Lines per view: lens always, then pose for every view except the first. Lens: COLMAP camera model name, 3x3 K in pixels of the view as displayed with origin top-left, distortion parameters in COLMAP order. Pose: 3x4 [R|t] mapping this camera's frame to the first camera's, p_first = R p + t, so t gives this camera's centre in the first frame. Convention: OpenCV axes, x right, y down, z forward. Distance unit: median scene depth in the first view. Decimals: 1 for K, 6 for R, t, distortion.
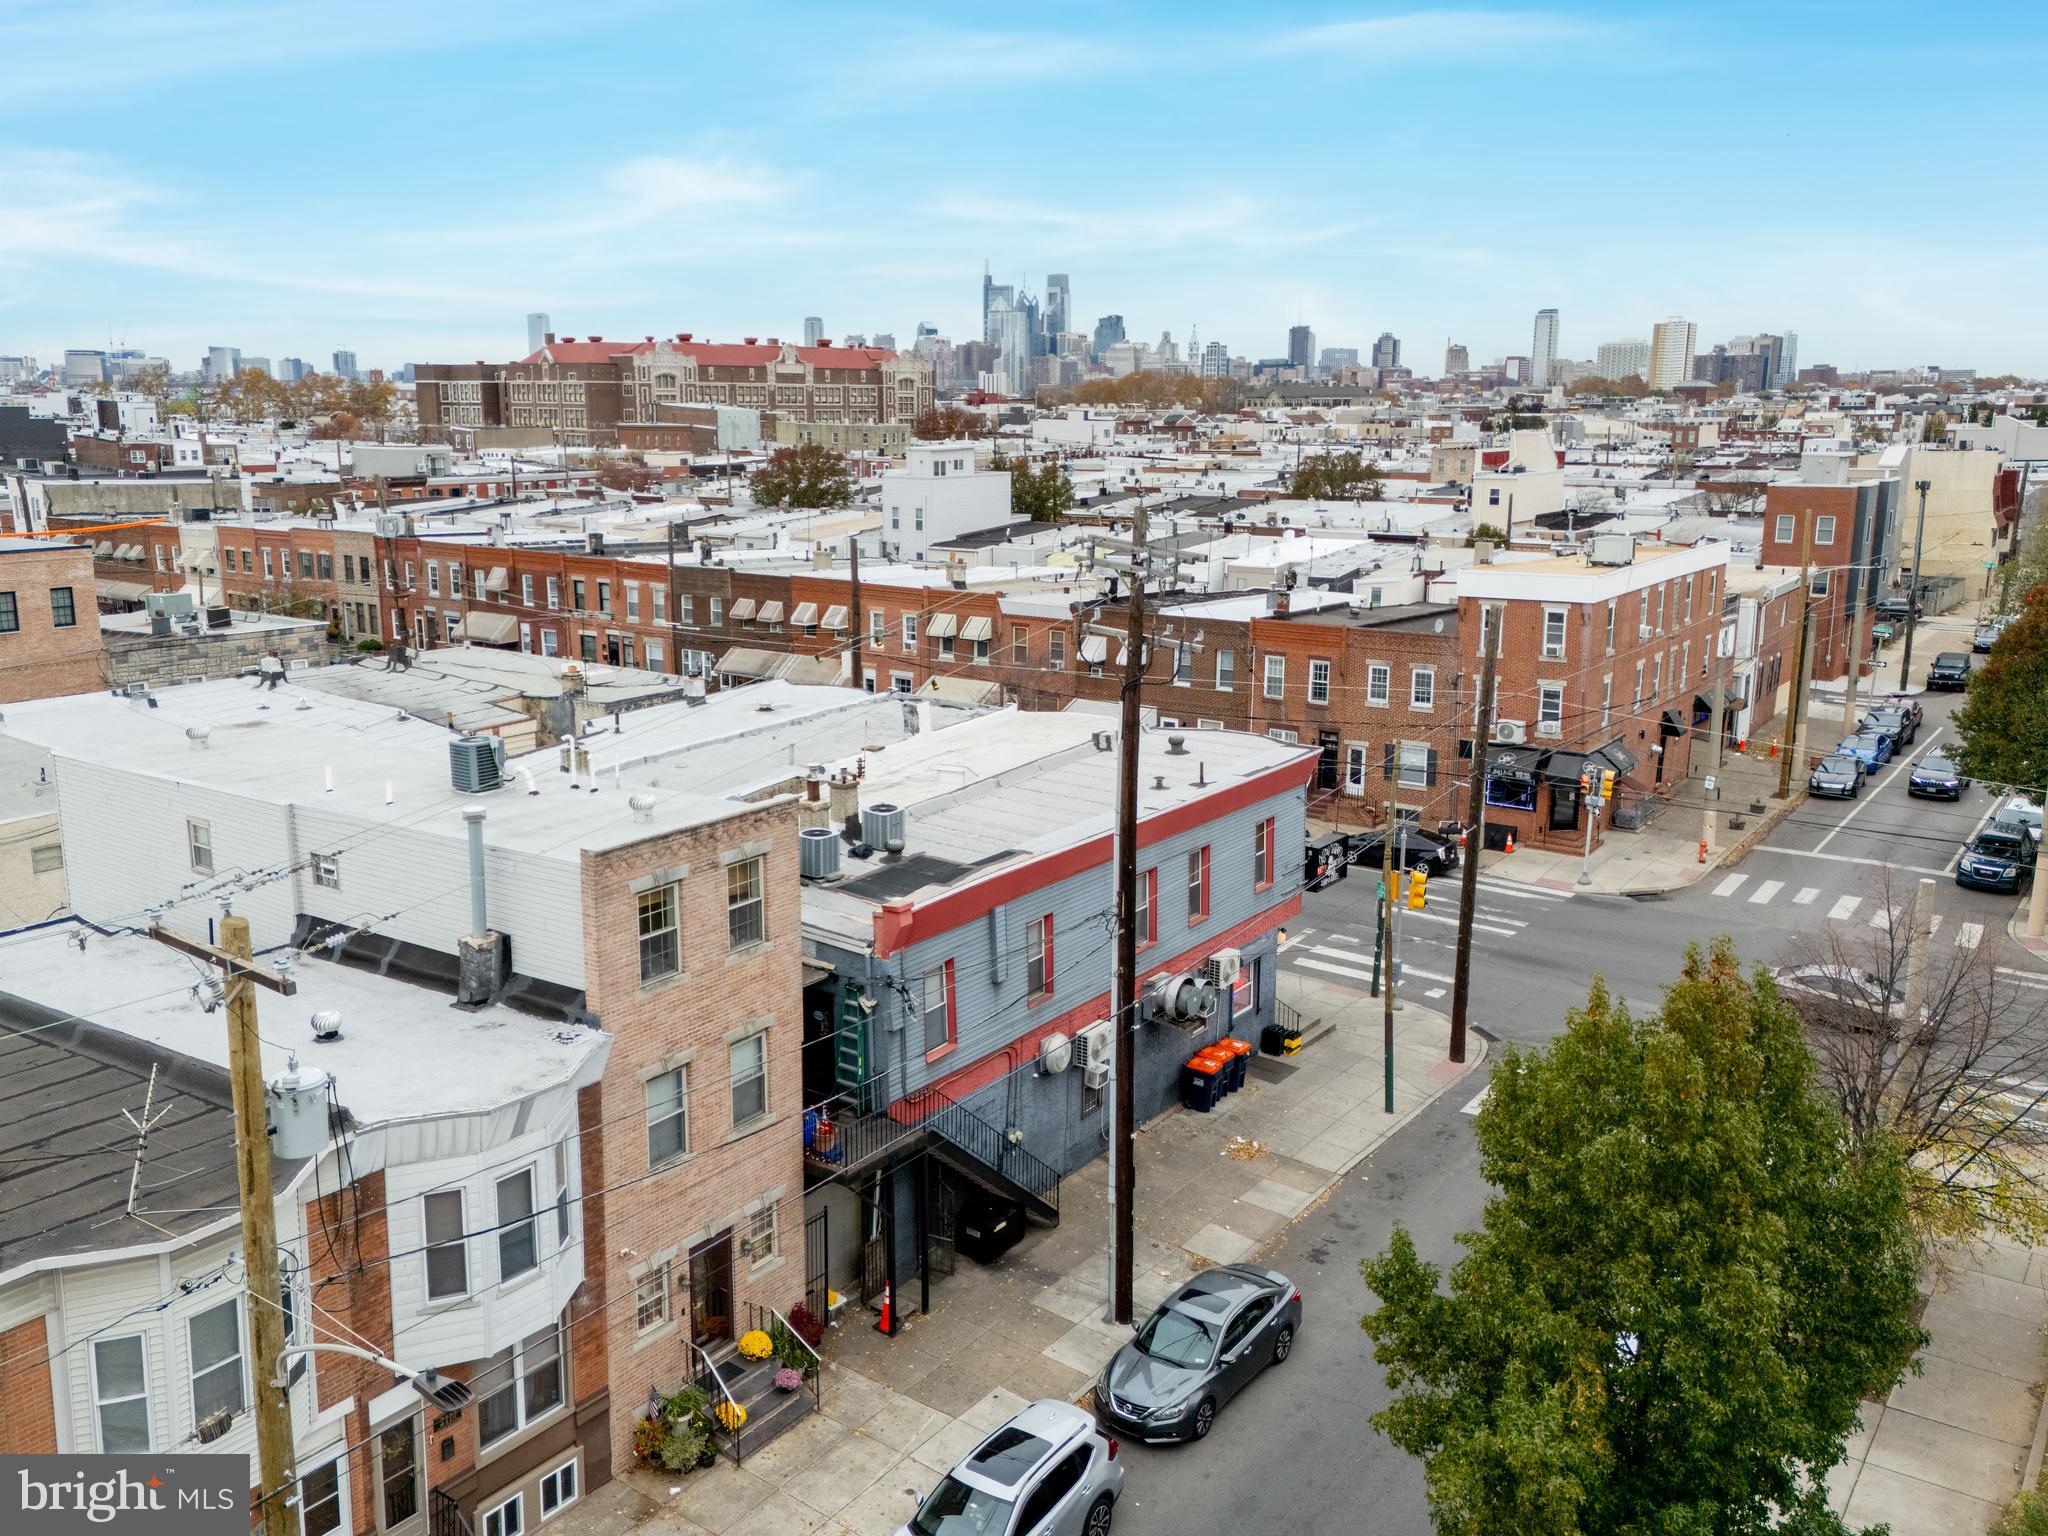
lens RADIAL K [[1689.8, 0, 1018.1], [0, 1689.8, 744.8], [0, 0, 1]] dist [0.087044, -0.050307]
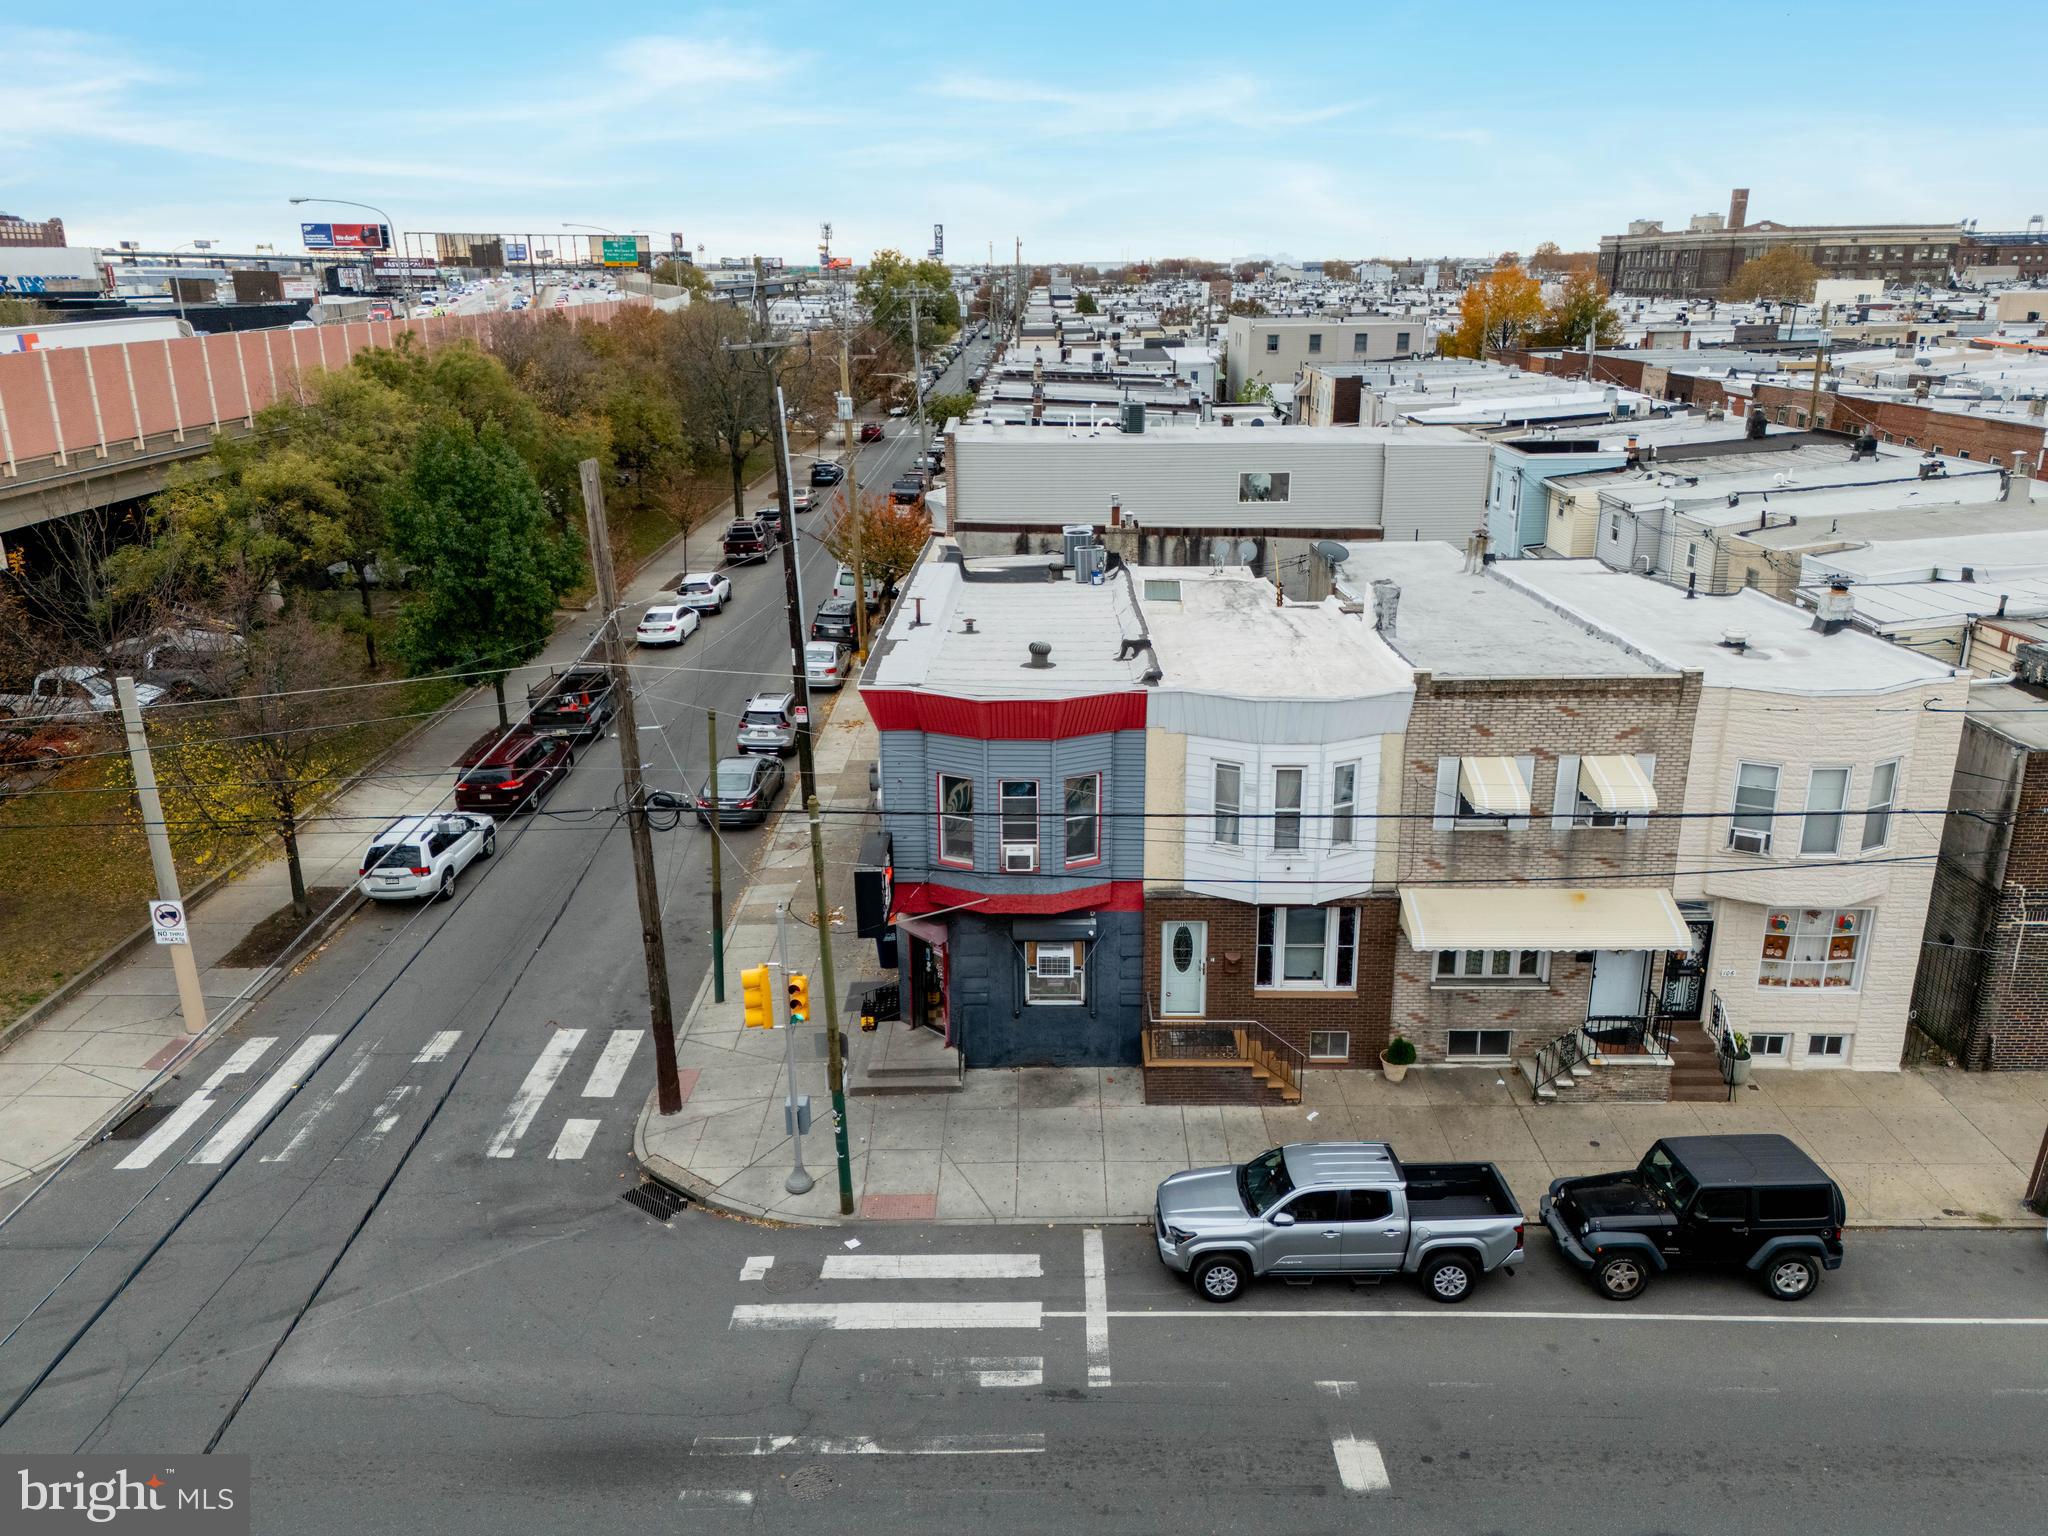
lens RADIAL K [[1491.5, 0, 1032.1], [0, 1491.5, 762.6], [0, 0, 1]] dist [0.087922, -0.055442]
pose [[-0.816760, 0.183925, -0.546877, 0.297632], [-0.108489, 0.881969, 0.458652, -0.164064], [0.566686, 0.433939, -0.700403, 0.963959]]
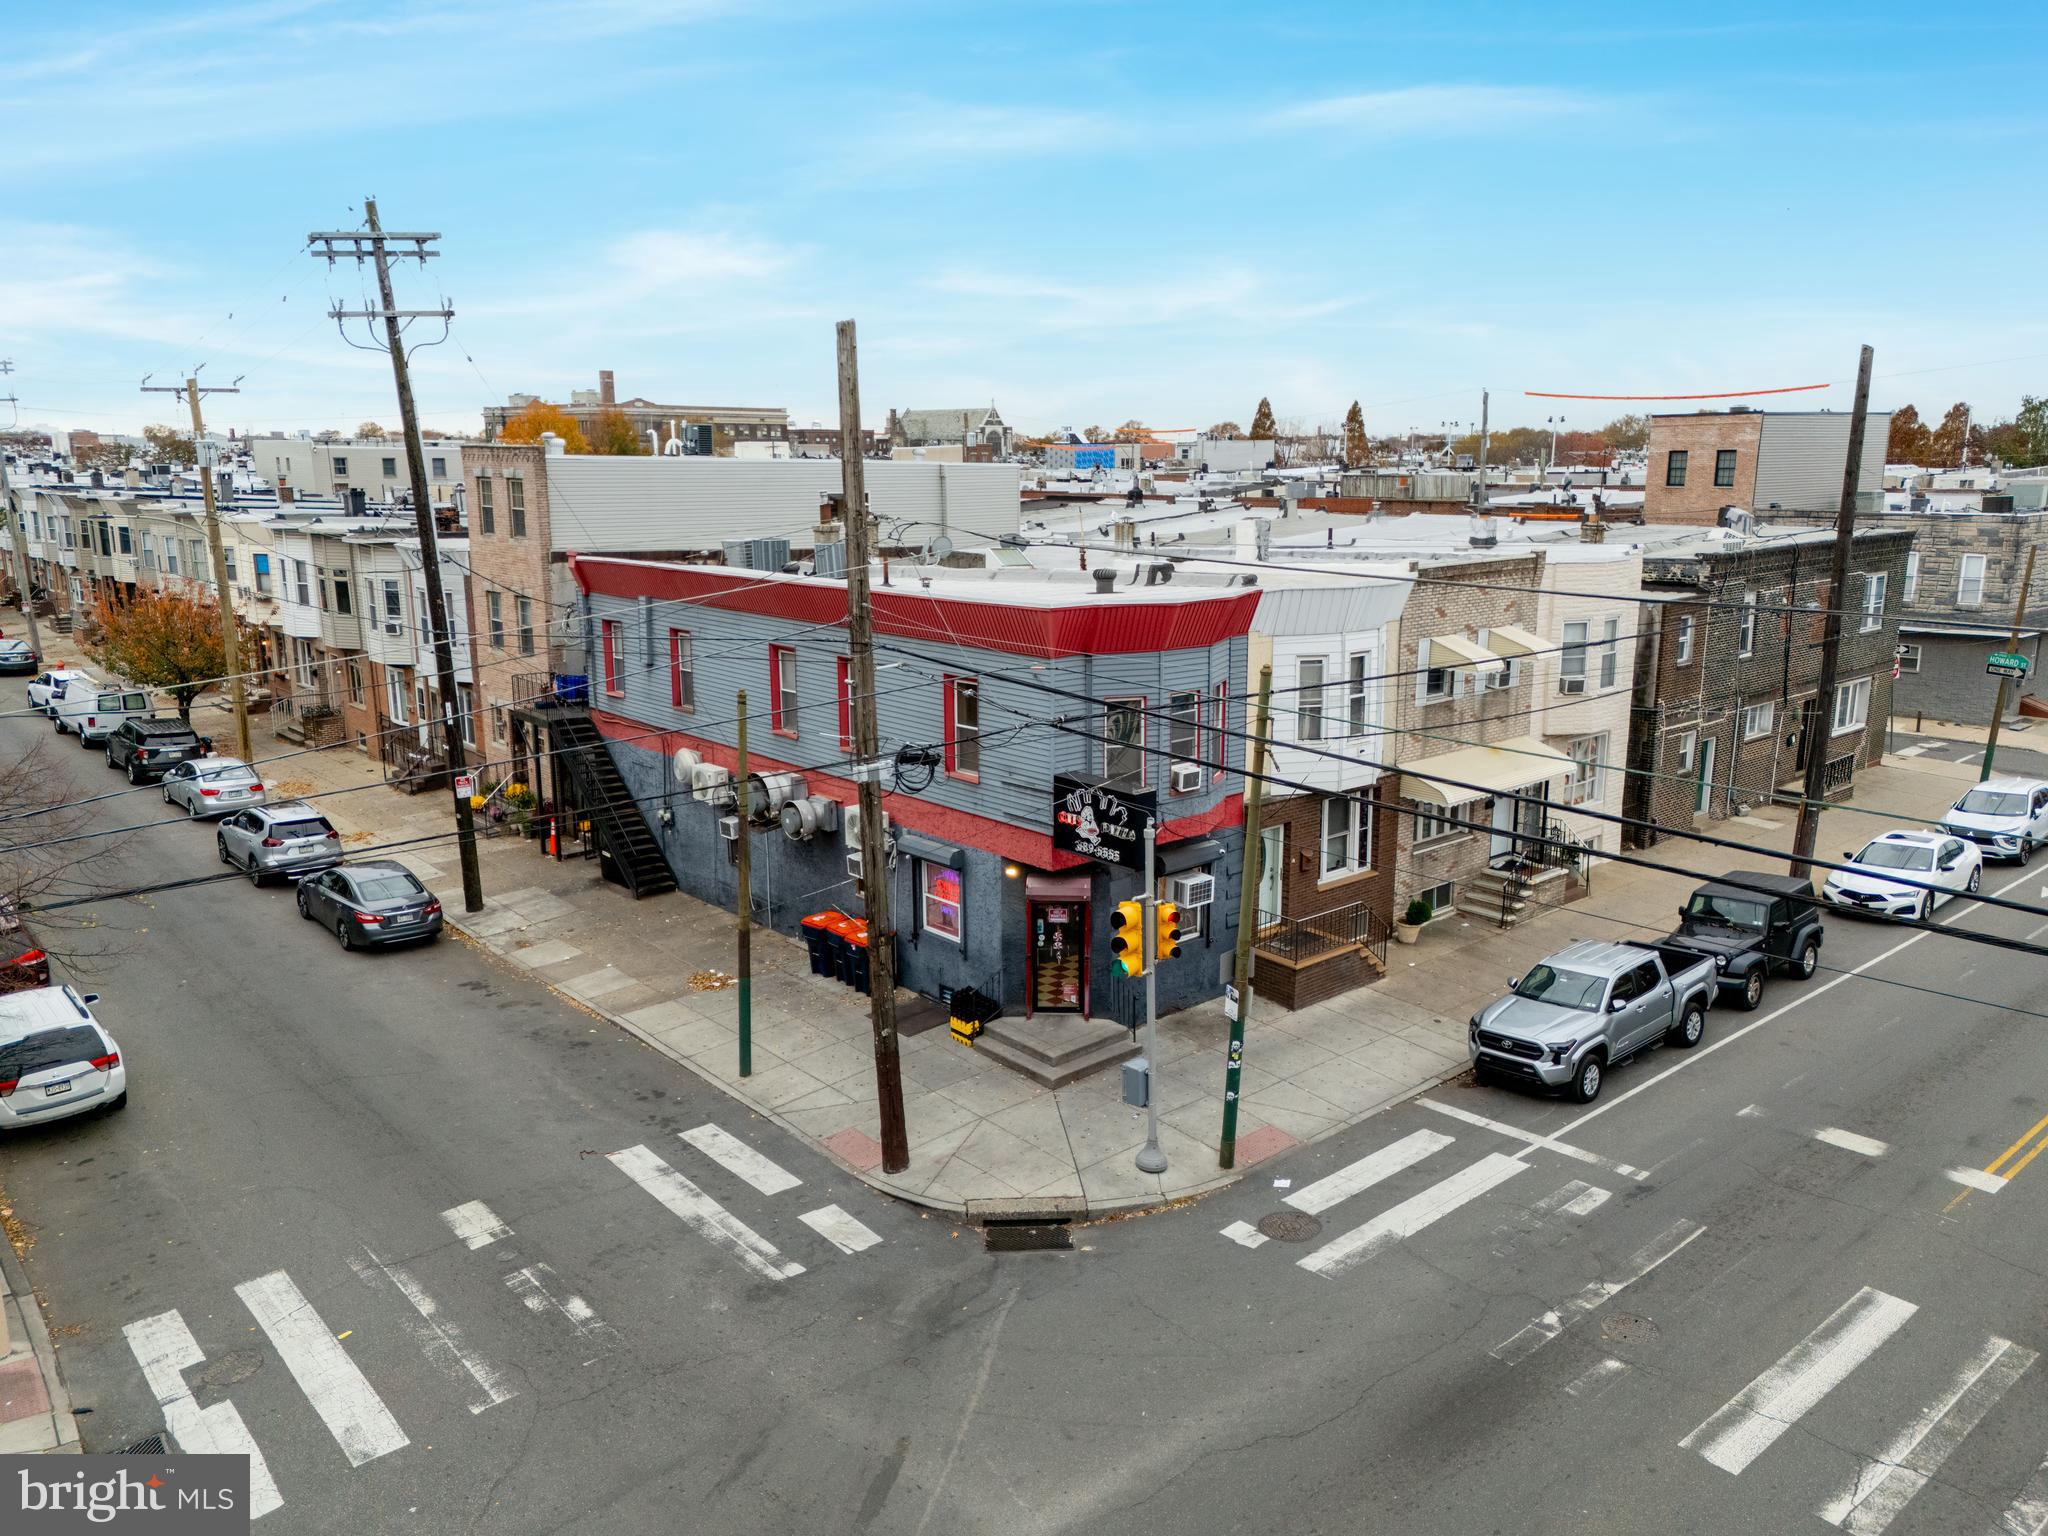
lens RADIAL K [[1491.5, 0, 1032.1], [0, 1491.5, 762.6], [0, 0, 1]] dist [0.087922, -0.055442]
pose [[-0.225197, 0.197817, -0.954020, 0.456357], [-0.192131, 0.950929, 0.242529, -0.046279], [0.955181, 0.237914, -0.176140, 0.722882]]
